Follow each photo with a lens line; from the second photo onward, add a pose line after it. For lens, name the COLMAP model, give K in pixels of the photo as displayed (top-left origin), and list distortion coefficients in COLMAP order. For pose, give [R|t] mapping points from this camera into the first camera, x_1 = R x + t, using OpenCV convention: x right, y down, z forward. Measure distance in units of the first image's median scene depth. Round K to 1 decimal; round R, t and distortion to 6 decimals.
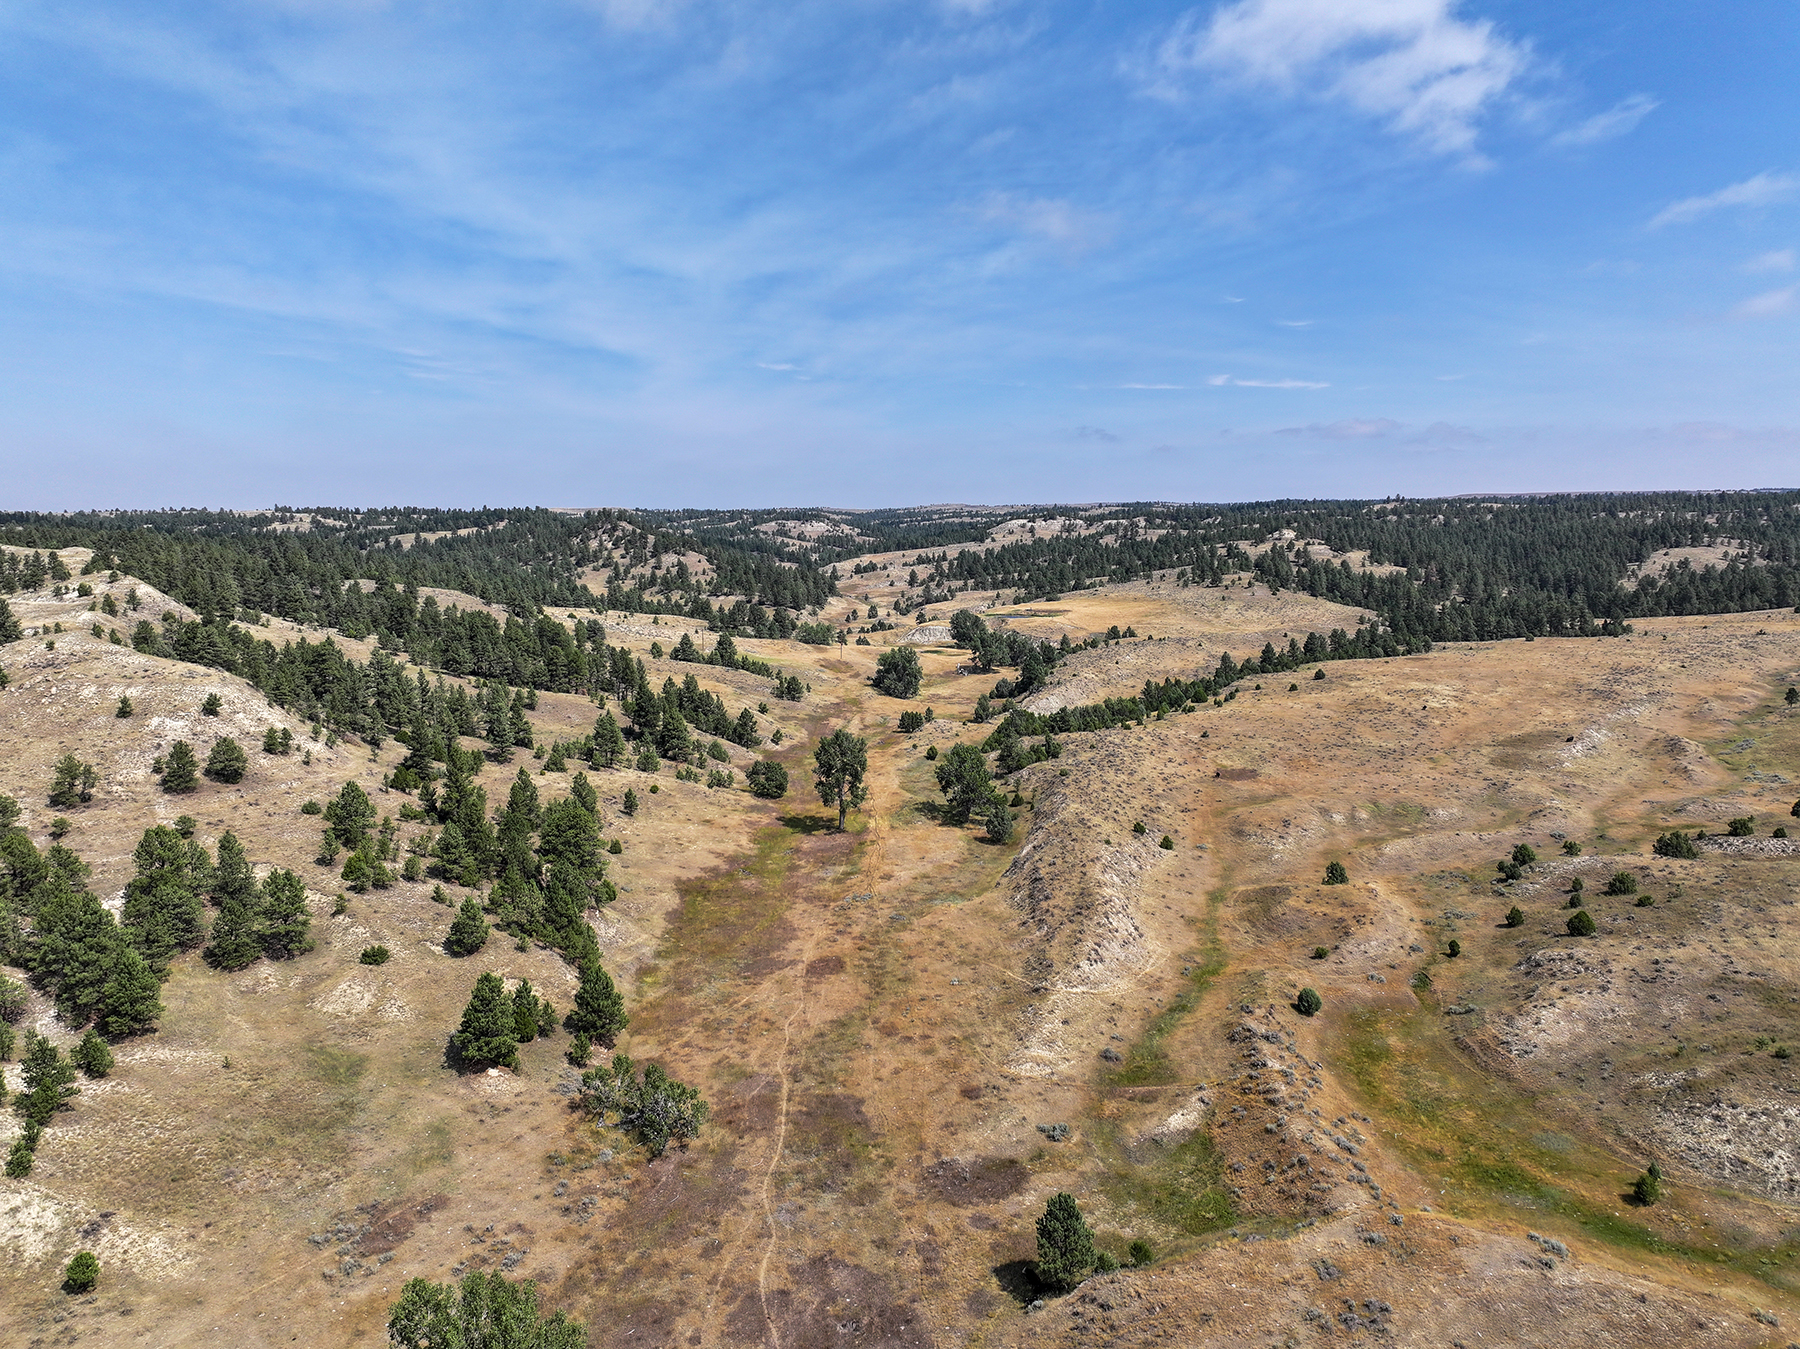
lens RADIAL K [[1279.3, 0, 899.7], [0, 1279.3, 673.7], [0, 0, 1]] dist [-0.030689, 0.001844]
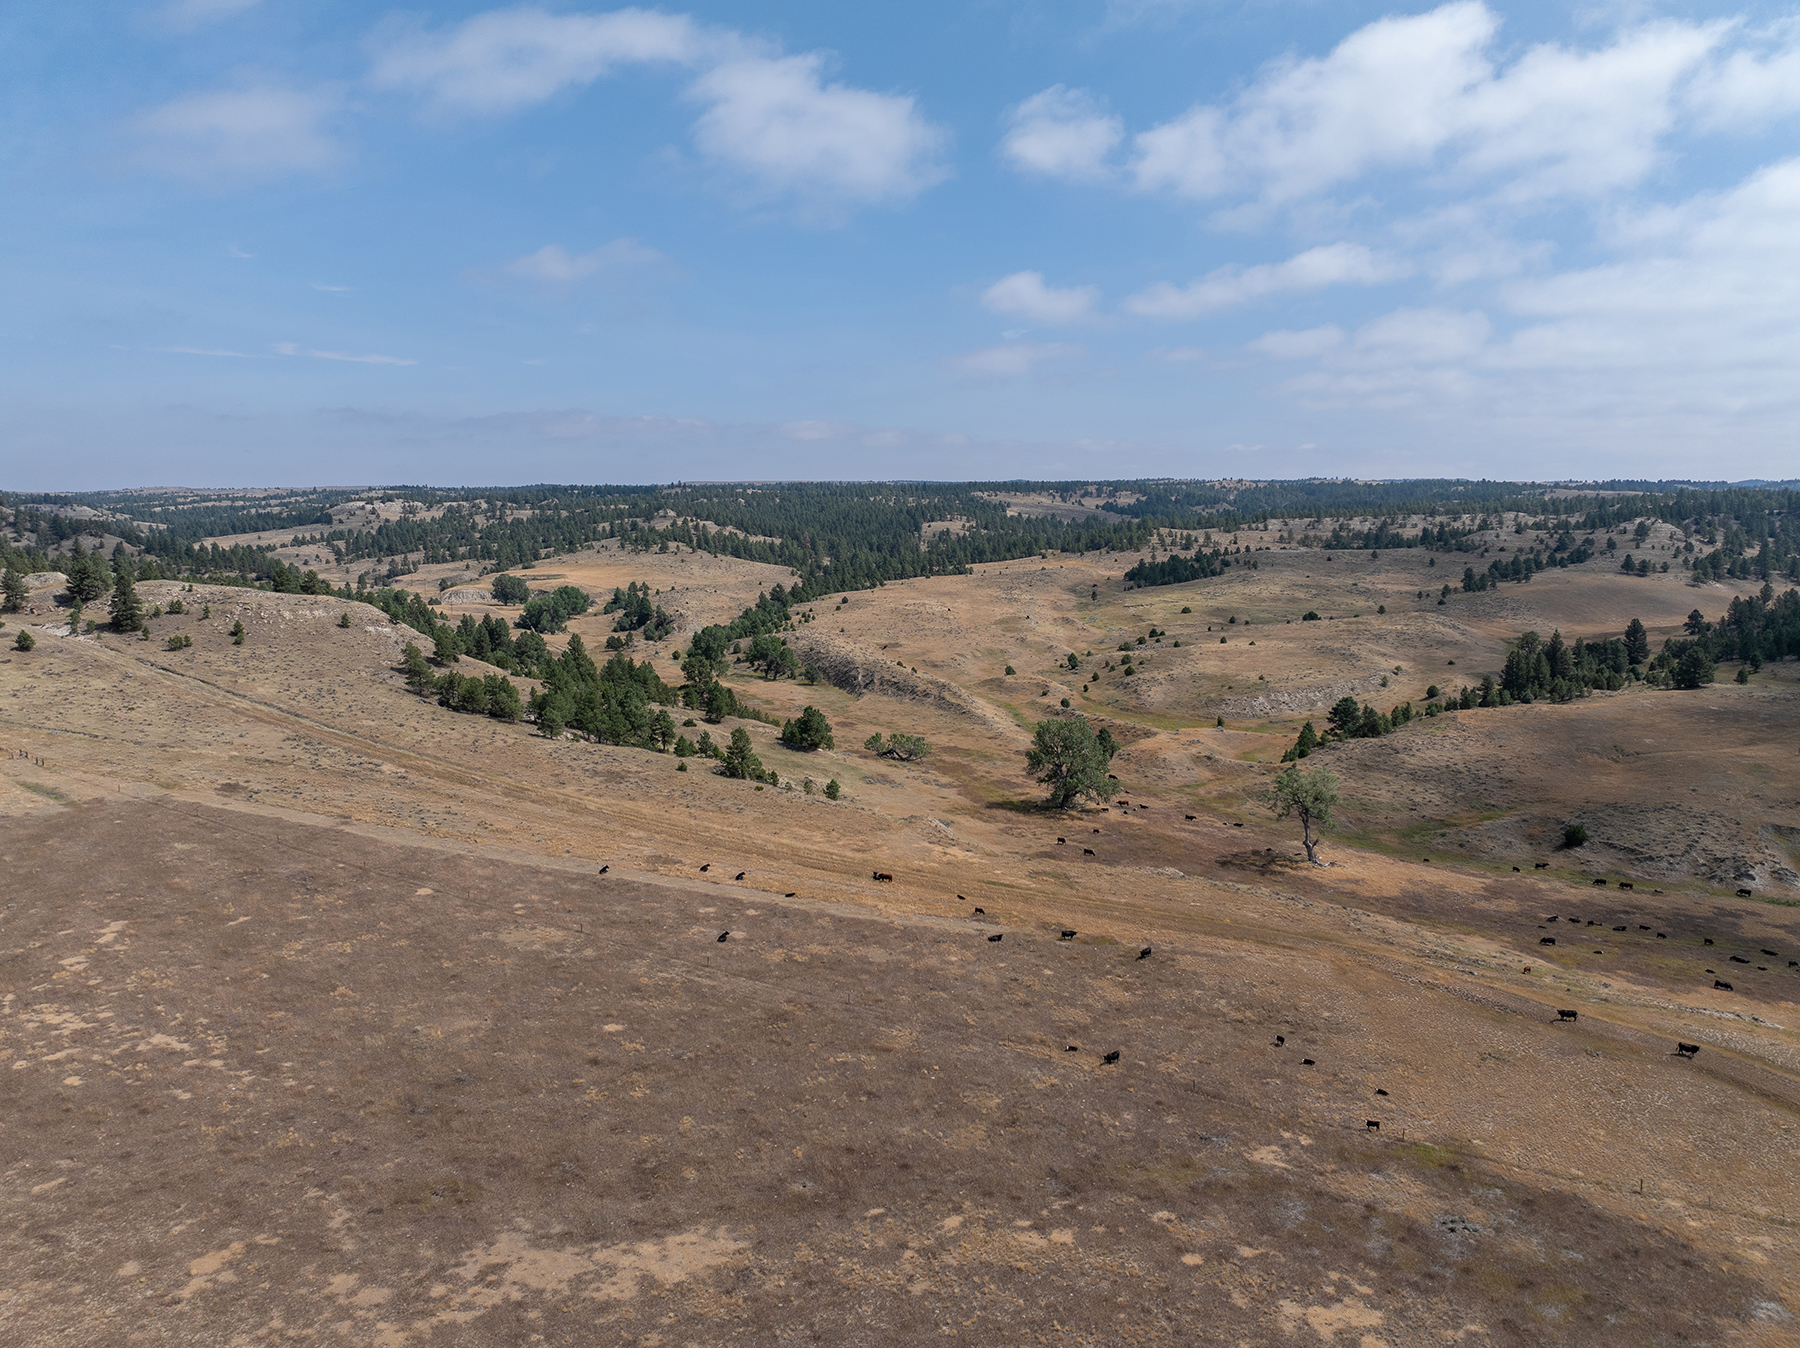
lens RADIAL K [[1279.3, 0, 897.4], [0, 1279.3, 675.7], [0, 0, 1]] dist [-0.030689, 0.001844]
pose [[0.823486, -0.073695, 0.562531, -0.464330], [0.067127, 0.997219, 0.032375, 0.044442], [-0.563352, 0.011100, 0.826142, -0.262198]]
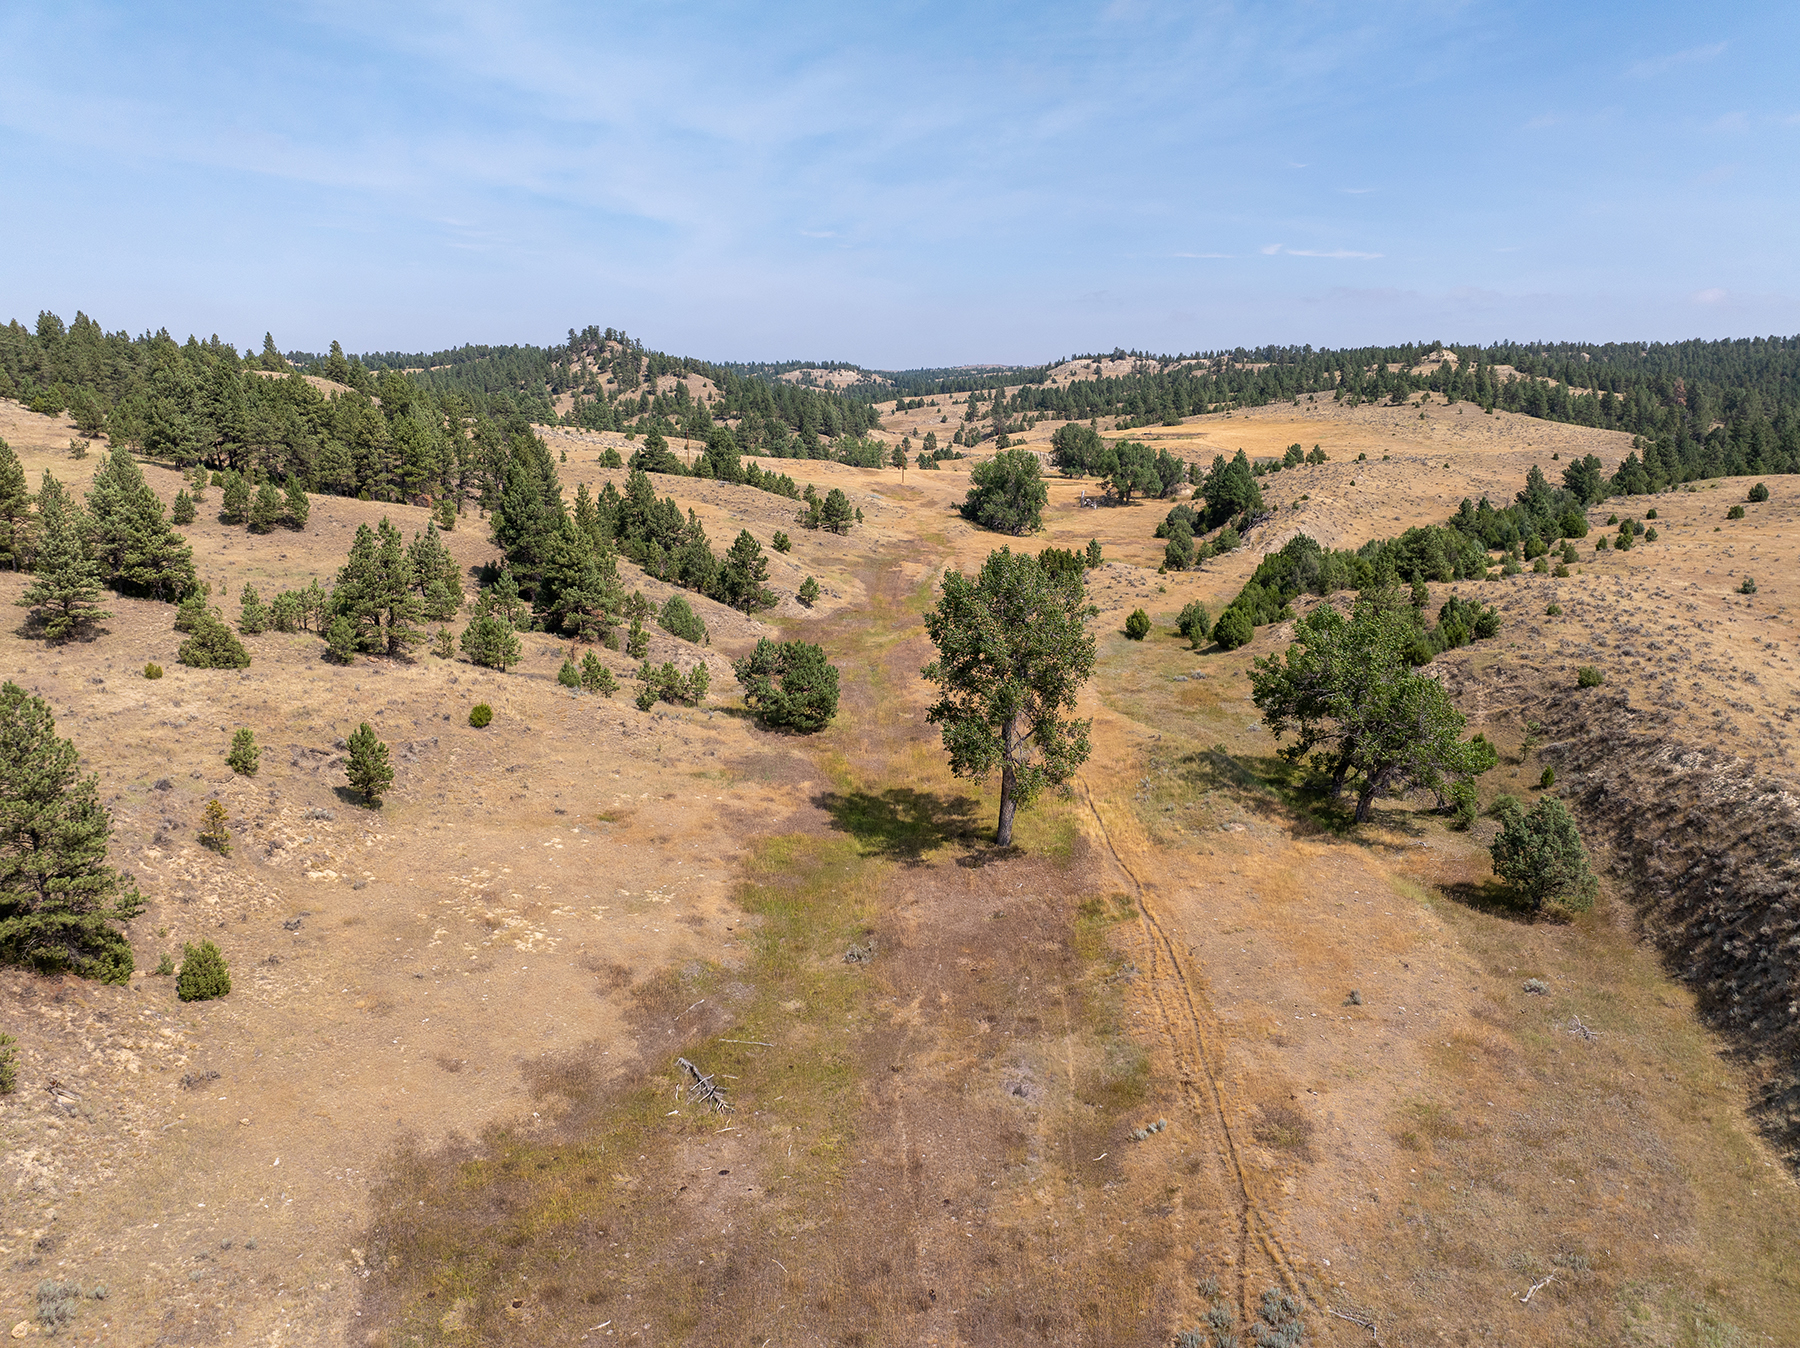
lens RADIAL K [[1279.3, 0, 900.3], [0, 1279.3, 672.1], [0, 0, 1]] dist [-0.030689, 0.001844]
pose [[0.999816, 0.006466, -0.018035, -0.043140], [-0.004731, 0.995503, 0.094616, 0.028185], [0.018566, -0.094513, 0.995350, 0.424952]]
